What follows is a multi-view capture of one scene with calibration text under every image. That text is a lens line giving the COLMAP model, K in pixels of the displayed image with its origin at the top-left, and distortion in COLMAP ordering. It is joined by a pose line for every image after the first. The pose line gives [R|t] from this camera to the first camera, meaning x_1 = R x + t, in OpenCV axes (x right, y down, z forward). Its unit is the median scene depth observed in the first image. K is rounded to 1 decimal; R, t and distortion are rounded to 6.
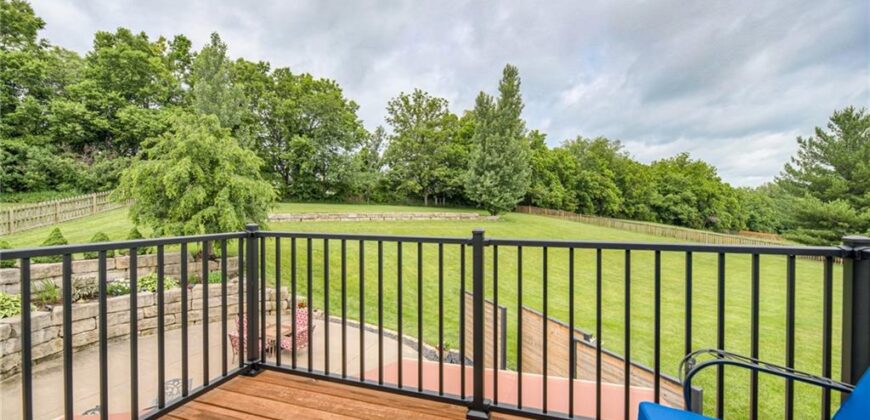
lens RADIAL K [[357.3, 0, 427.6], [0, 357.3, 217.0], [0, 0, 1]] dist [0.000667, -0.004012]
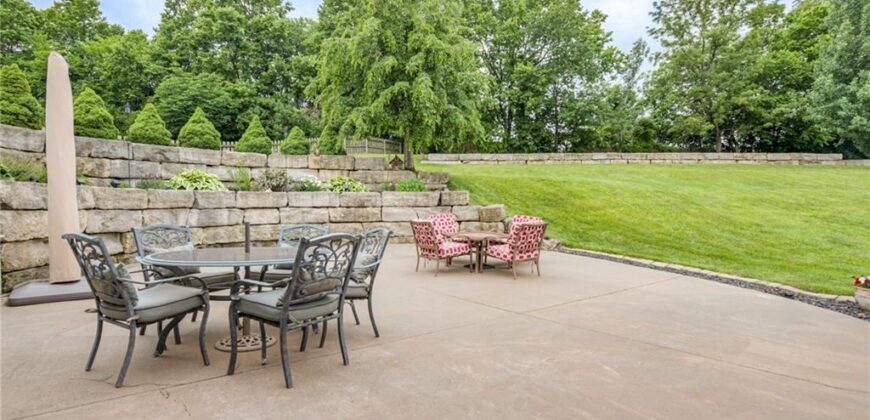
lens RADIAL K [[433.8, 0, 423.4], [0, 433.8, 206.7], [0, 0, 1]] dist [0.000623, 0.000001]
pose [[0.839058, -0.005188, -0.544017, -0.030394], [-0.004126, 0.999865, -0.015899, 0.075527], [0.544026, 0.015585, 0.838923, 0.090542]]
